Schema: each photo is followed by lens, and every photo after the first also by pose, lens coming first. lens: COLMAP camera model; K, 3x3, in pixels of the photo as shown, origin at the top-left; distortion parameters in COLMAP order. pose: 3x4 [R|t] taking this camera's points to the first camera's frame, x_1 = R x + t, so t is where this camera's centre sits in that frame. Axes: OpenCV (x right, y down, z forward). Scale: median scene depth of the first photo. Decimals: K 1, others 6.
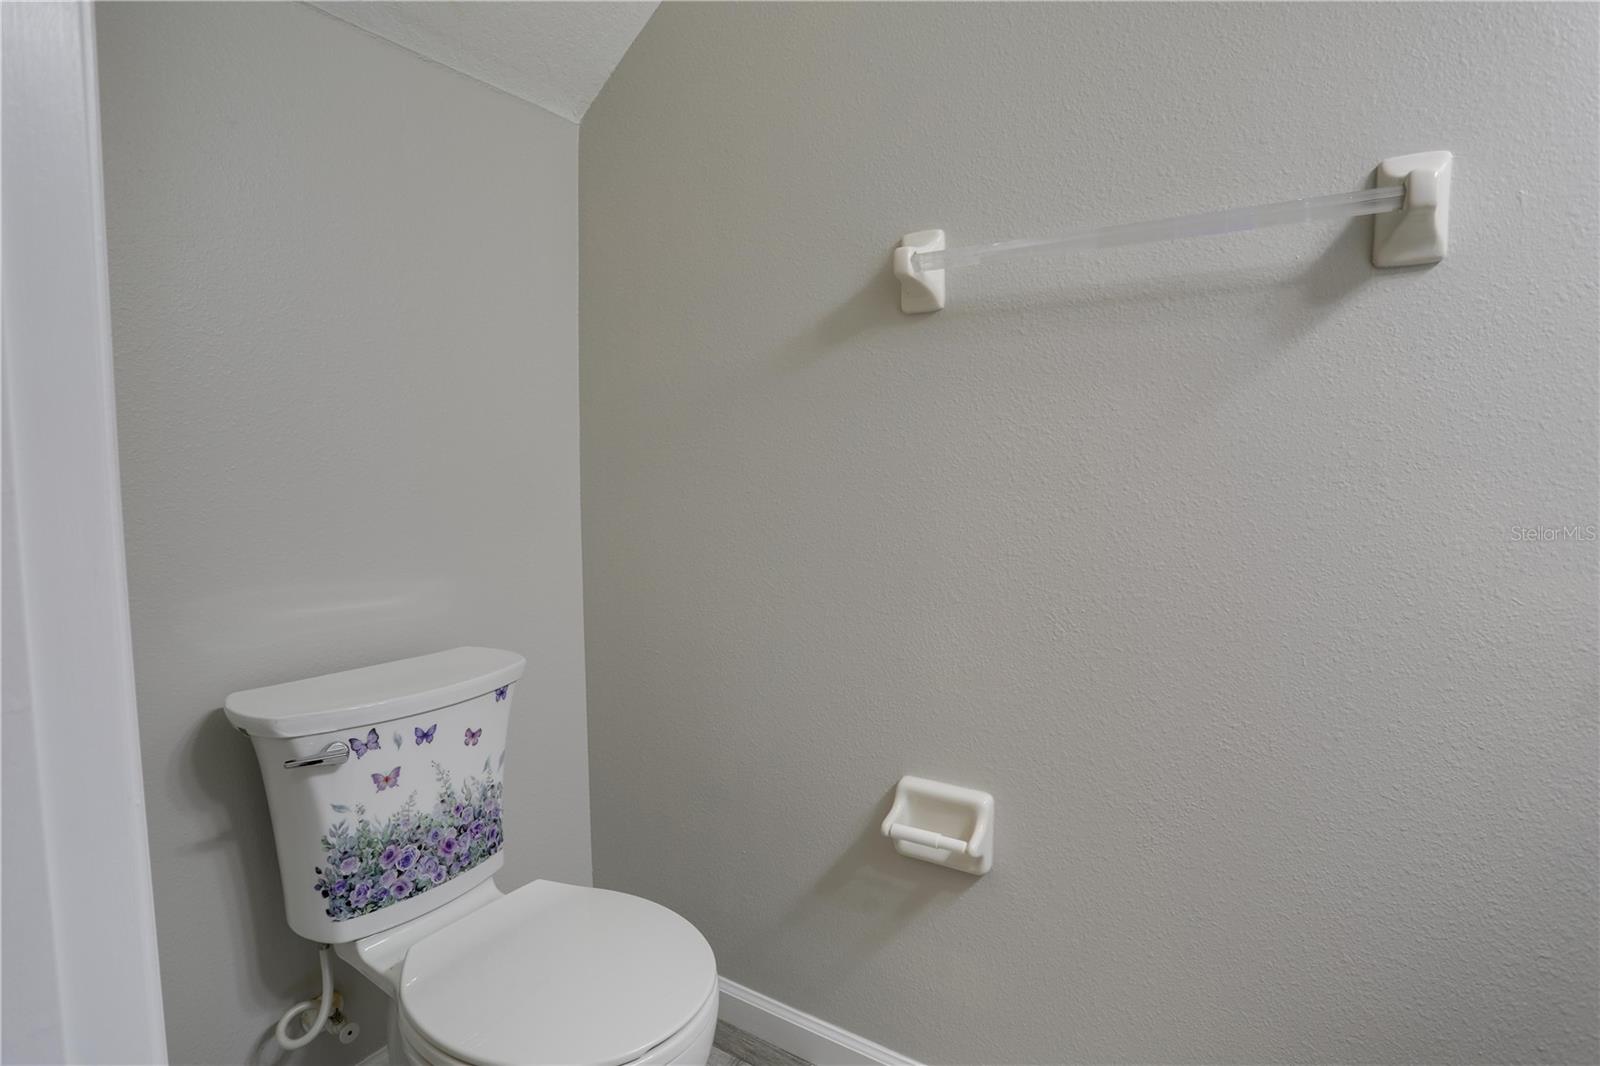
lens RADIAL K [[778.5, 0, 800.0], [0, 778.5, 533.0], [0, 0, 1]] dist [-0.075307, 0.032013]
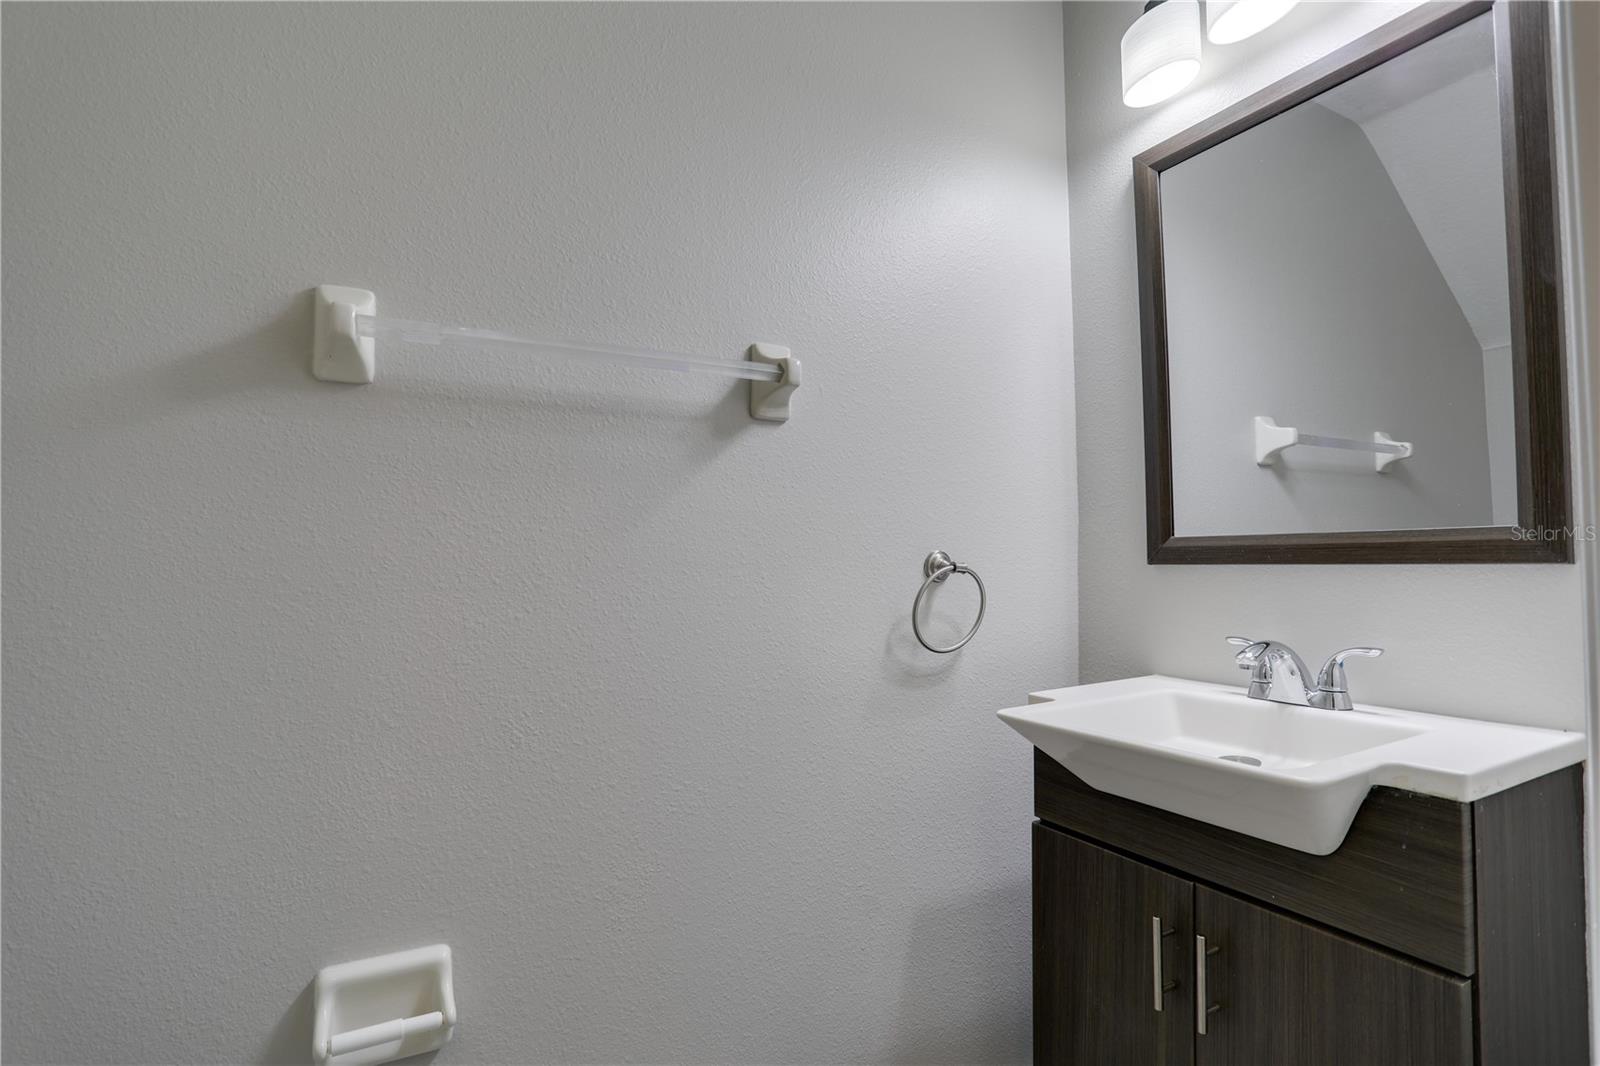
lens RADIAL K [[778.5, 0, 800.0], [0, 778.5, 533.0], [0, 0, 1]] dist [-0.075307, 0.032013]
pose [[0.490253, 0.027290, 0.871153, -0.337080], [0.075919, 0.994374, -0.073875, -0.029042], [-0.868267, 0.102355, 0.485423, 0.213448]]
